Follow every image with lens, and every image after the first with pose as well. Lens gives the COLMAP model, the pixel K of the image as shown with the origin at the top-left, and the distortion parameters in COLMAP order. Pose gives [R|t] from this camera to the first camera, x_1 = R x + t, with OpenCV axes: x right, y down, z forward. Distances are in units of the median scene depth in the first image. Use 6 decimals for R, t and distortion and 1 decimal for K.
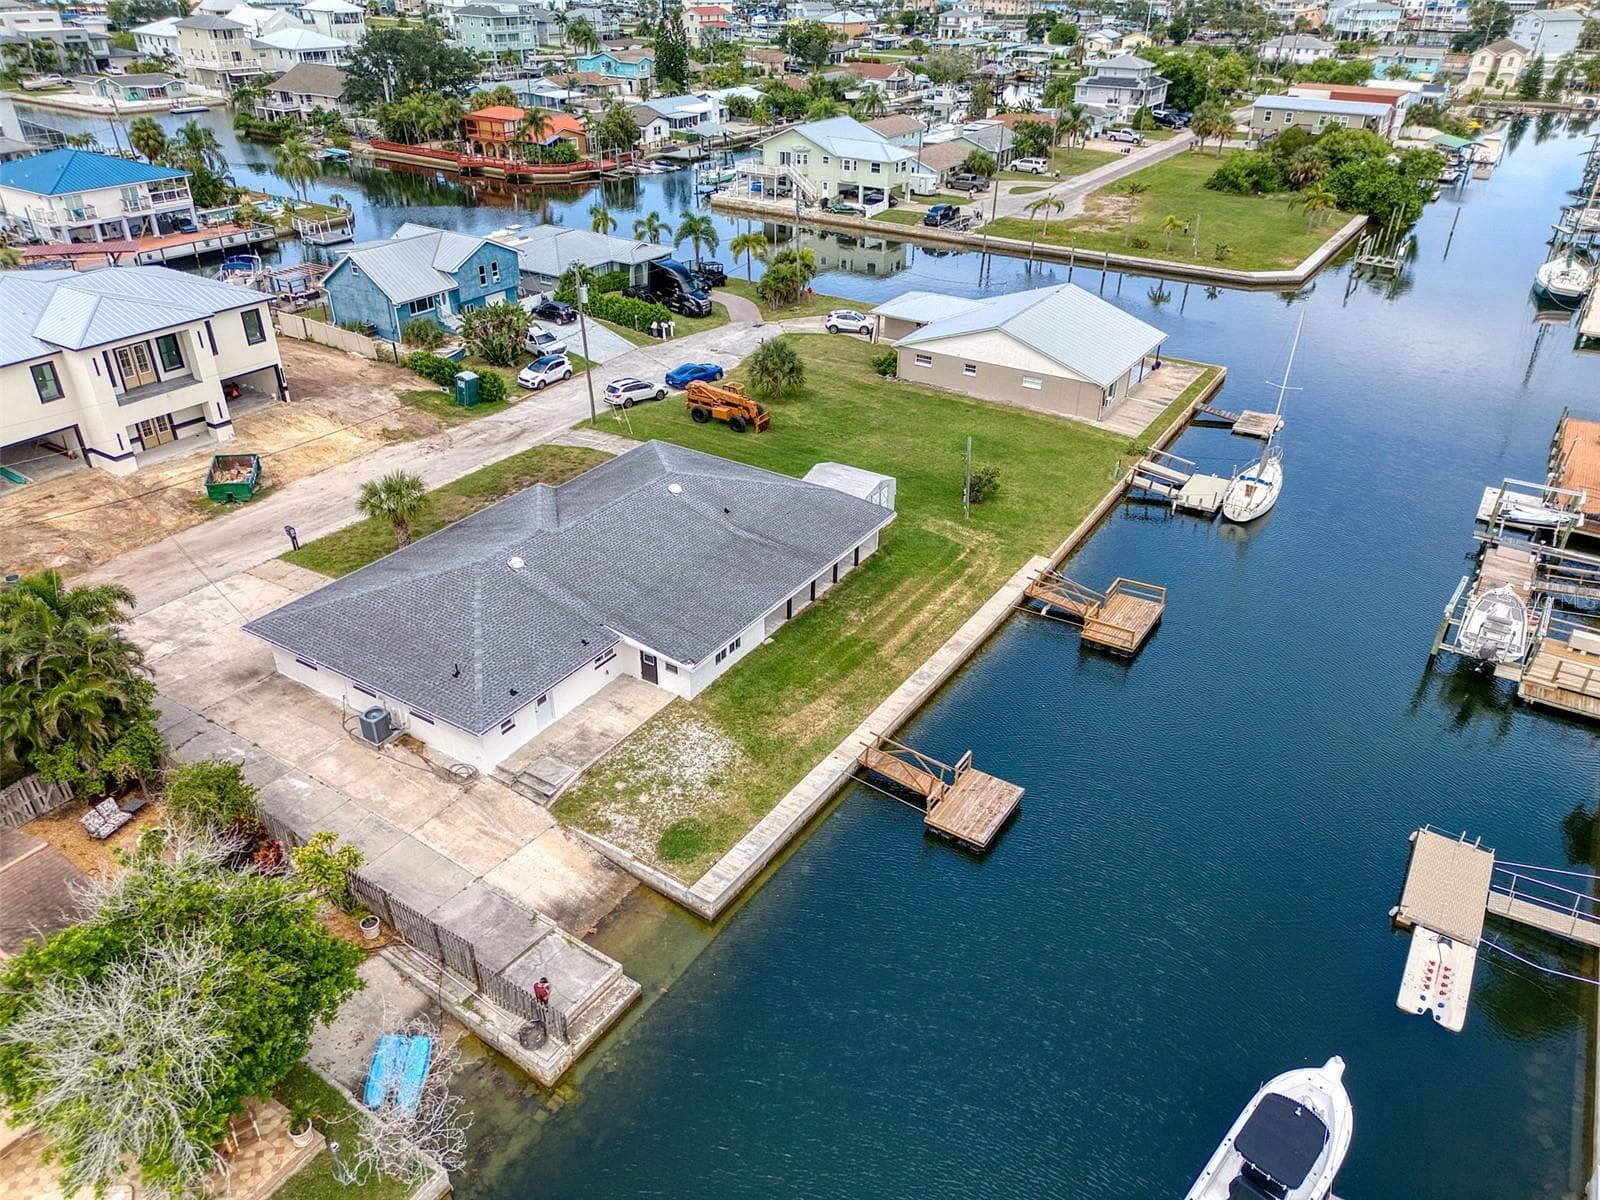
lens RADIAL K [[1115.9, 0, 803.7], [0, 1115.9, 598.4], [0, 0, 1]] dist [0.041342, -0.025995]
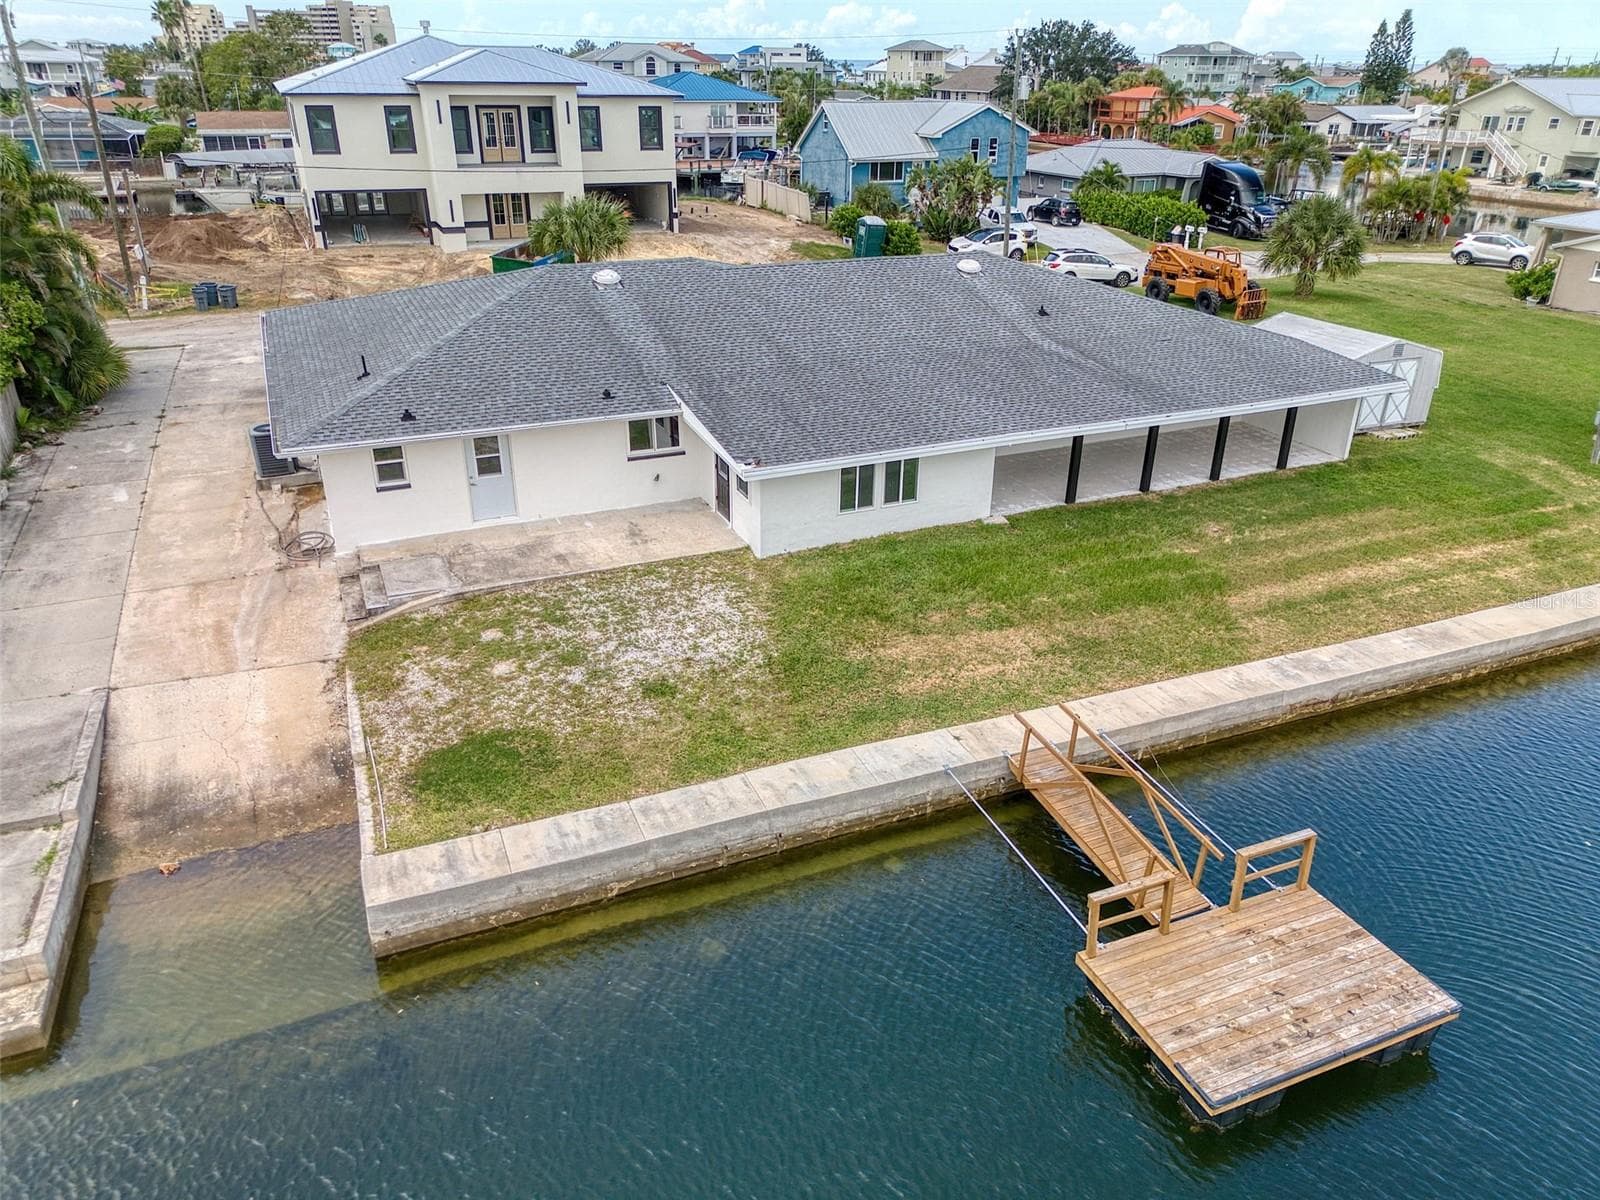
lens RADIAL K [[1115.9, 0, 798.2], [0, 1115.9, 600.6], [0, 0, 1]] dist [0.041342, -0.025995]
pose [[0.831133, 0.238926, -0.502128, 0.102664], [-0.279308, 0.960186, -0.005435, 0.067849], [0.480838, 0.144765, 0.864776, 0.368937]]
